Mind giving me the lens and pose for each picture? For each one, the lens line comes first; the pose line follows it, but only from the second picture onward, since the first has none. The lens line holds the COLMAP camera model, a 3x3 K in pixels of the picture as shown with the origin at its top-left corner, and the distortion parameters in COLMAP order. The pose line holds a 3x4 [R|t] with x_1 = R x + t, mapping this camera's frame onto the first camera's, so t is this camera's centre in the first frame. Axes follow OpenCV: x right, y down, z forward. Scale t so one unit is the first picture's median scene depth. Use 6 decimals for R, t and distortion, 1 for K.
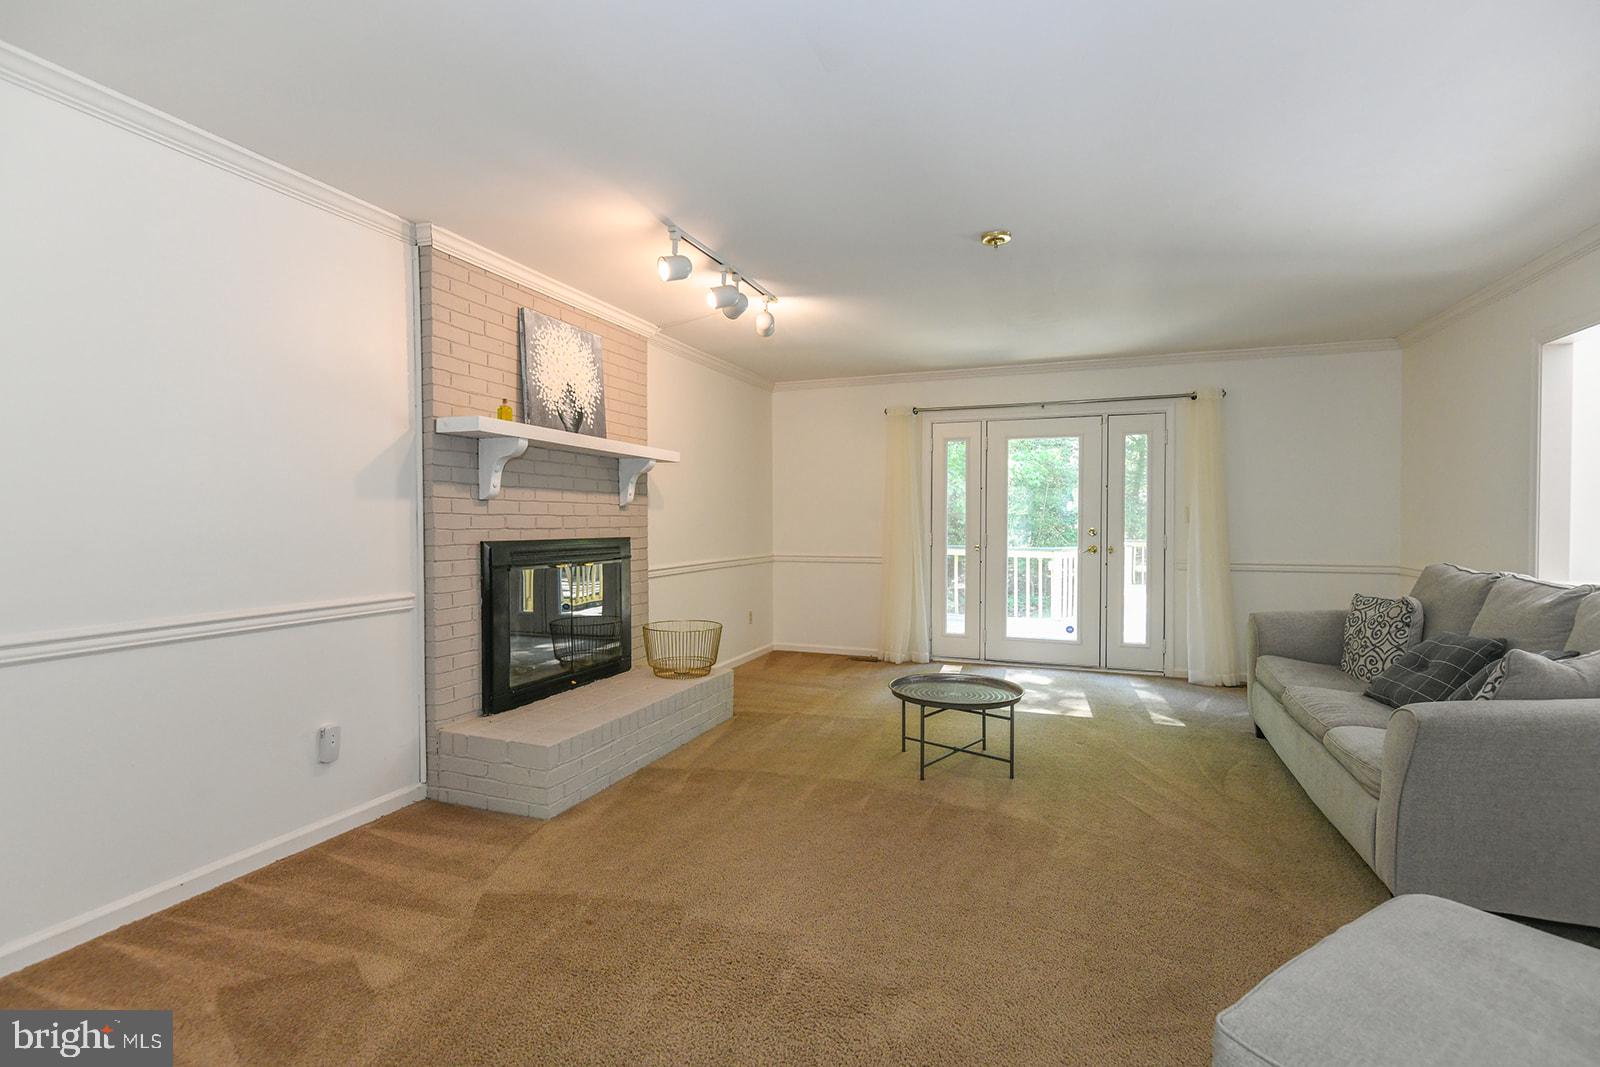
lens RADIAL K [[739.7, 0, 796.8], [0, 739.7, 527.4], [0, 0, 1]] dist [0.000934, -0.000449]
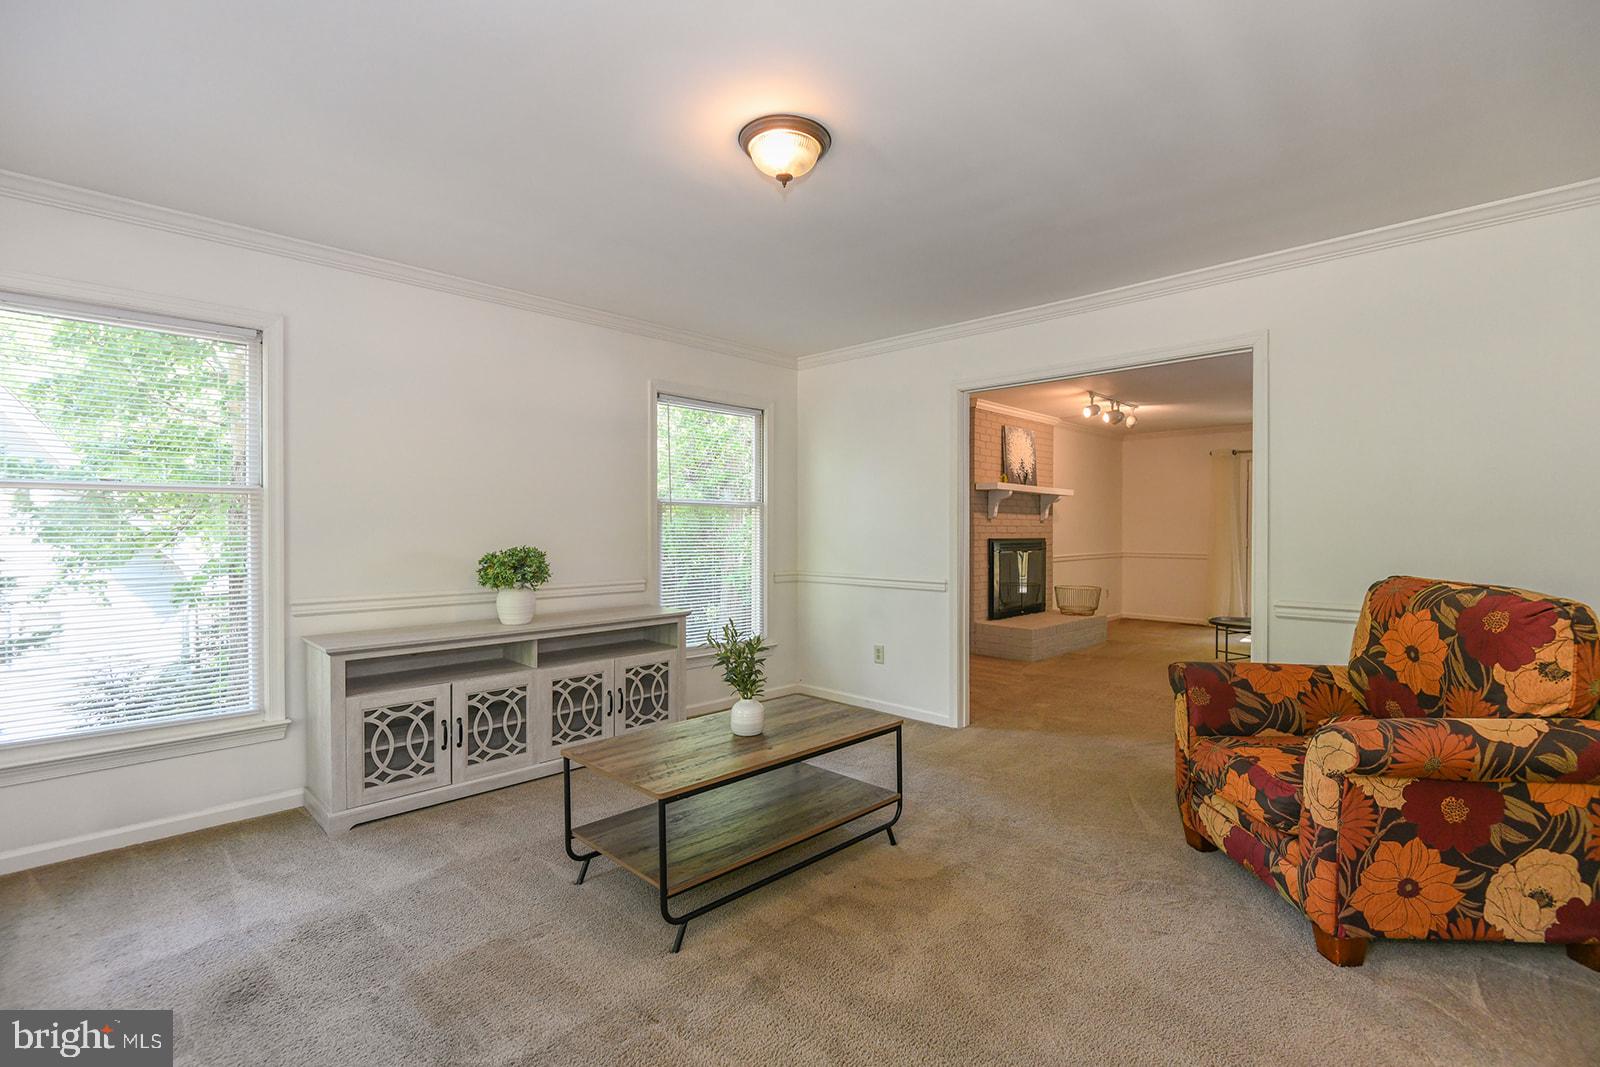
lens RADIAL K [[739.7, 0, 791.7], [0, 739.7, 534.9], [0, 0, 1]] dist [0.000934, -0.000449]
pose [[0.918505, 0.009196, -0.395302, -0.095202], [-0.009523, 0.999954, 0.001136, 0.010166], [0.395295, 0.002721, 0.918550, -1.074280]]
